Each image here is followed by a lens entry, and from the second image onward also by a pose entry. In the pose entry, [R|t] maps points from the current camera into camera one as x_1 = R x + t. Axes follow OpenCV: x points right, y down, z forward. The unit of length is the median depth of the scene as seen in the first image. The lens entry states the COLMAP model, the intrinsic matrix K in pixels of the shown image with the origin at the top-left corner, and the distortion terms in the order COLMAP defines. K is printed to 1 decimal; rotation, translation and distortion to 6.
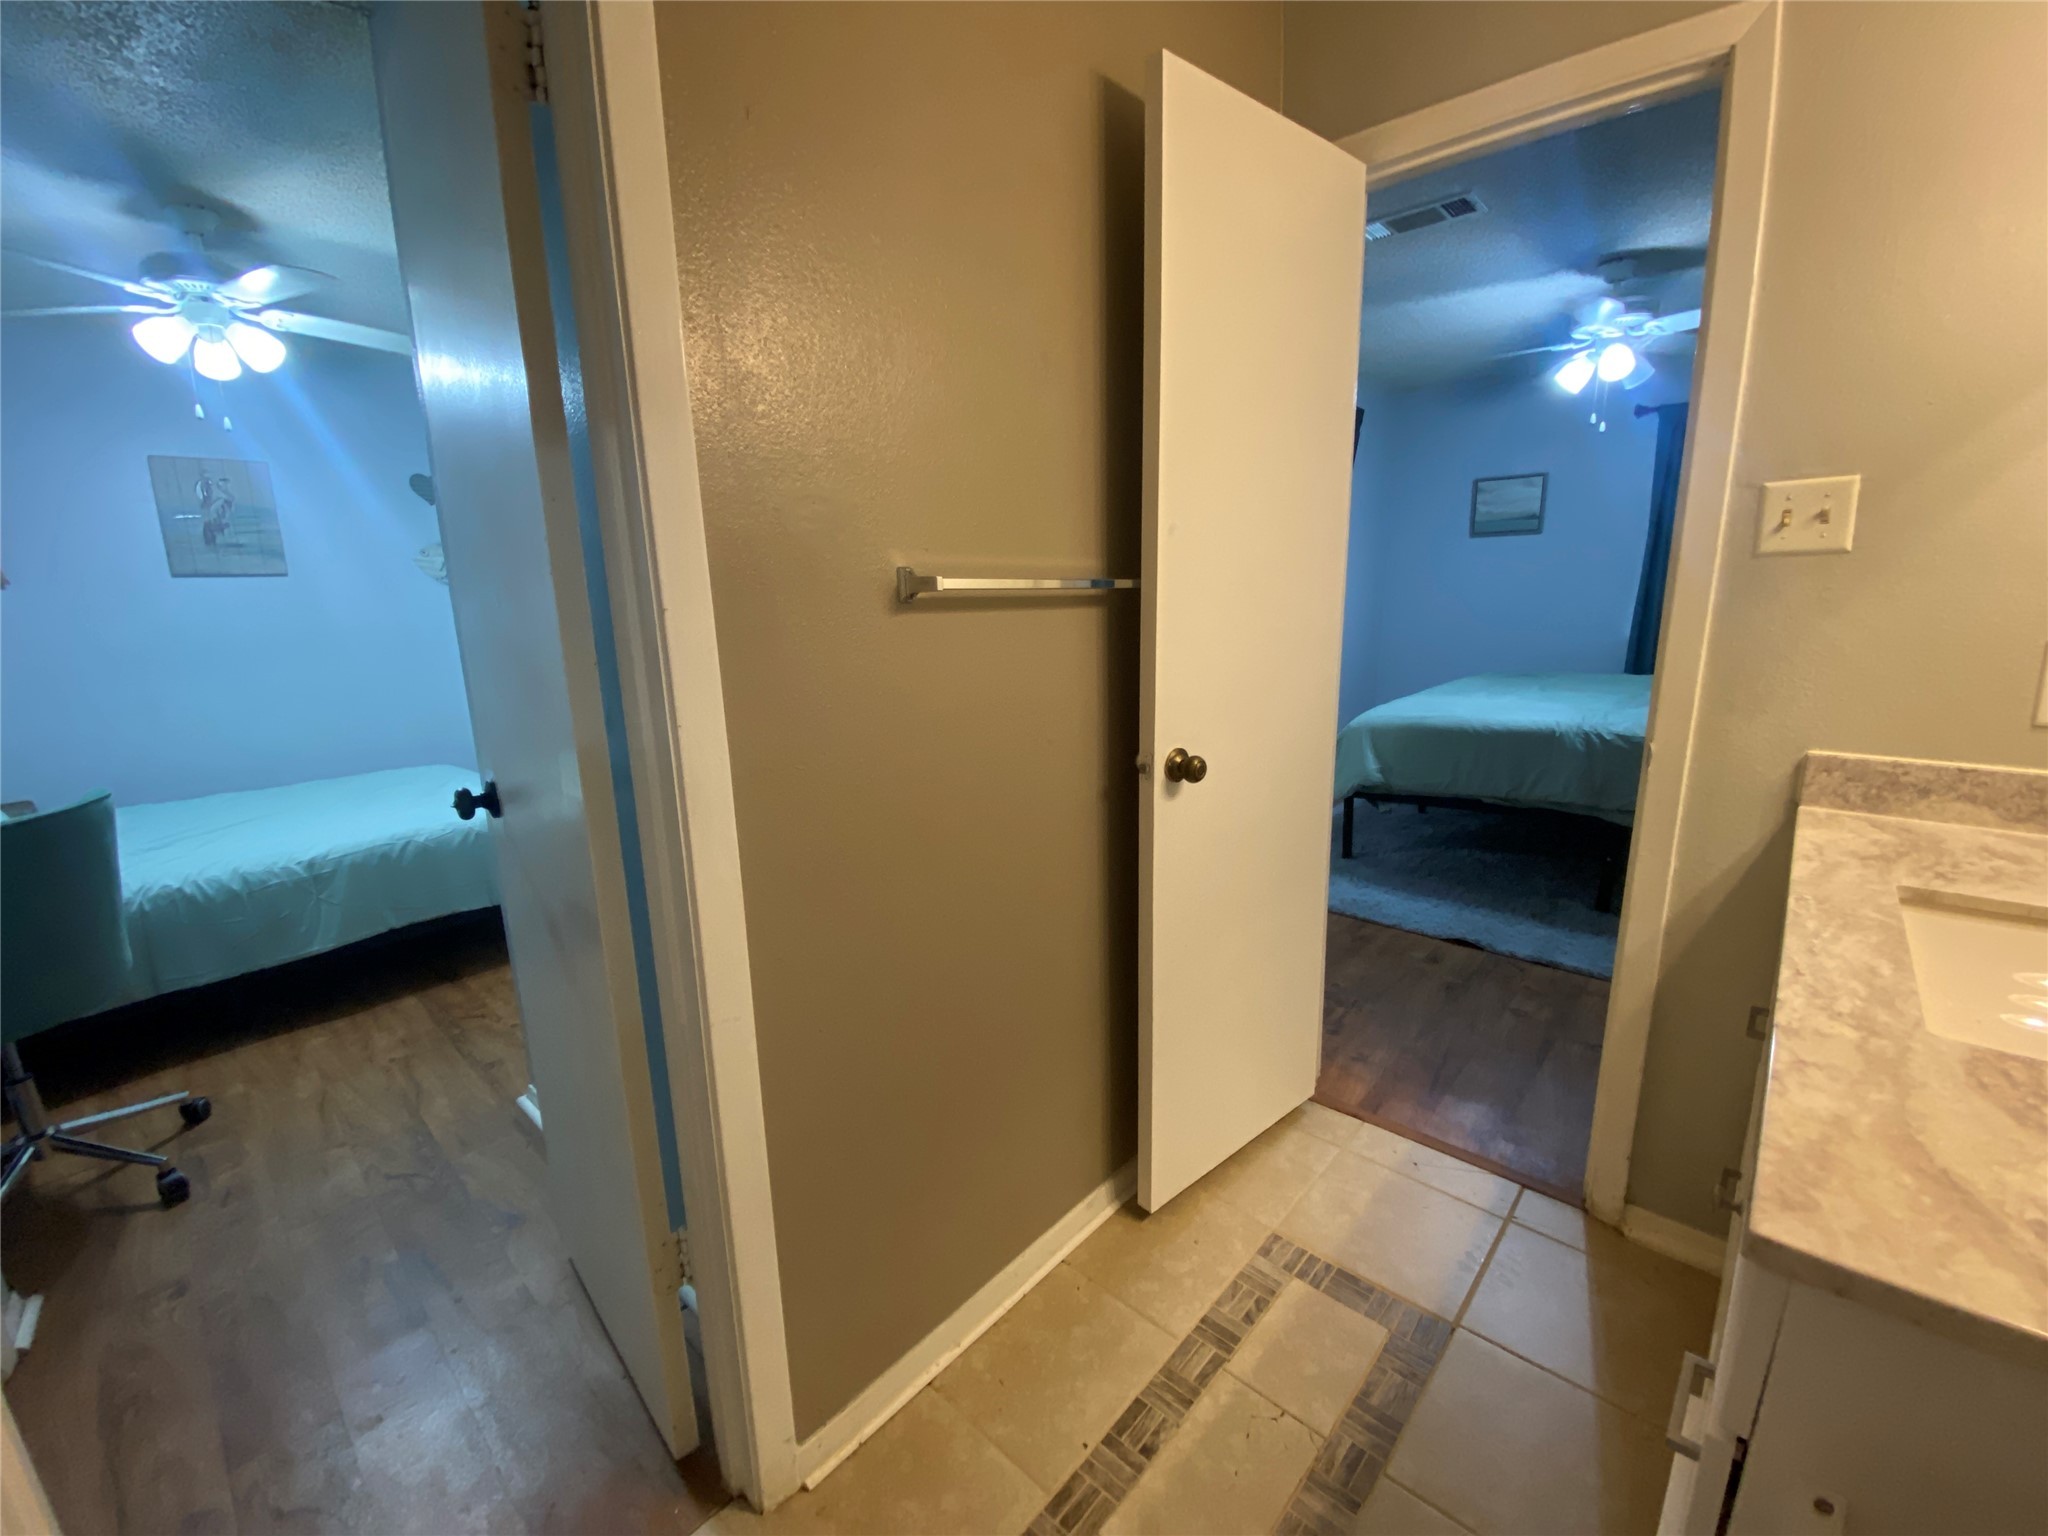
lens RADIAL K [[821.5, 0, 1011.8], [0, 821.5, 766.6], [0, 0, 1]] dist [0.003550, -0.011663]
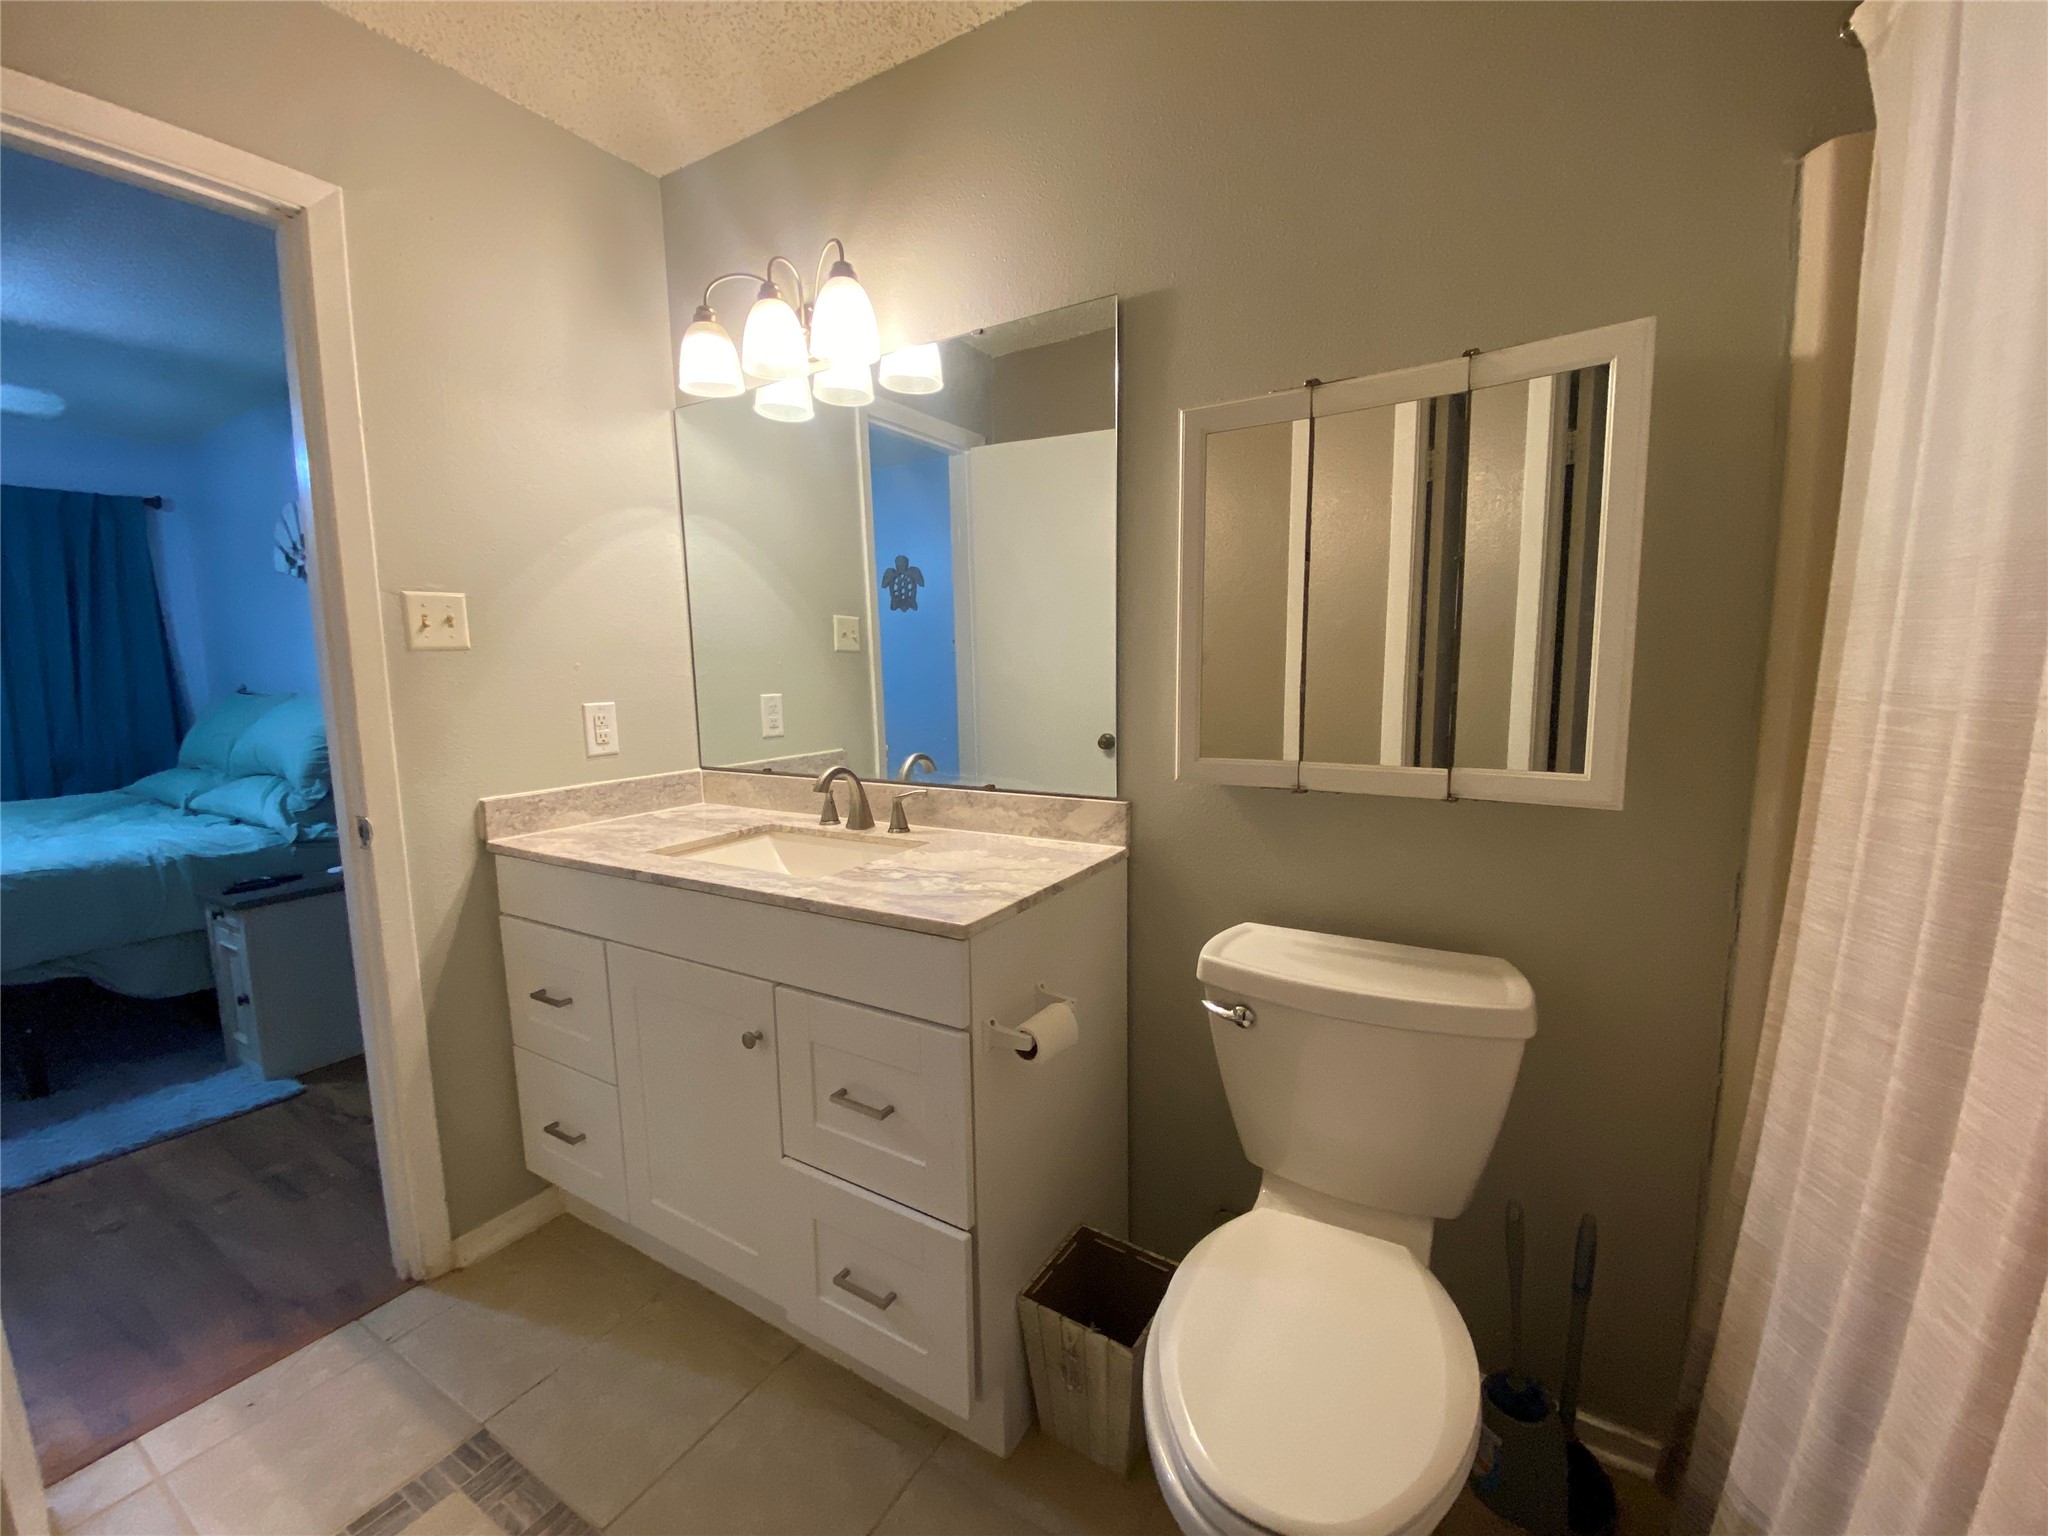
lens RADIAL K [[821.5, 0, 1028.0], [0, 821.5, 764.0], [0, 0, 1]] dist [0.003550, -0.011663]
pose [[-0.210520, -0.089707, 0.973465, -0.273823], [0.225270, 0.964531, 0.137600, -0.032179], [-0.951281, 0.248260, -0.182845, 0.225558]]
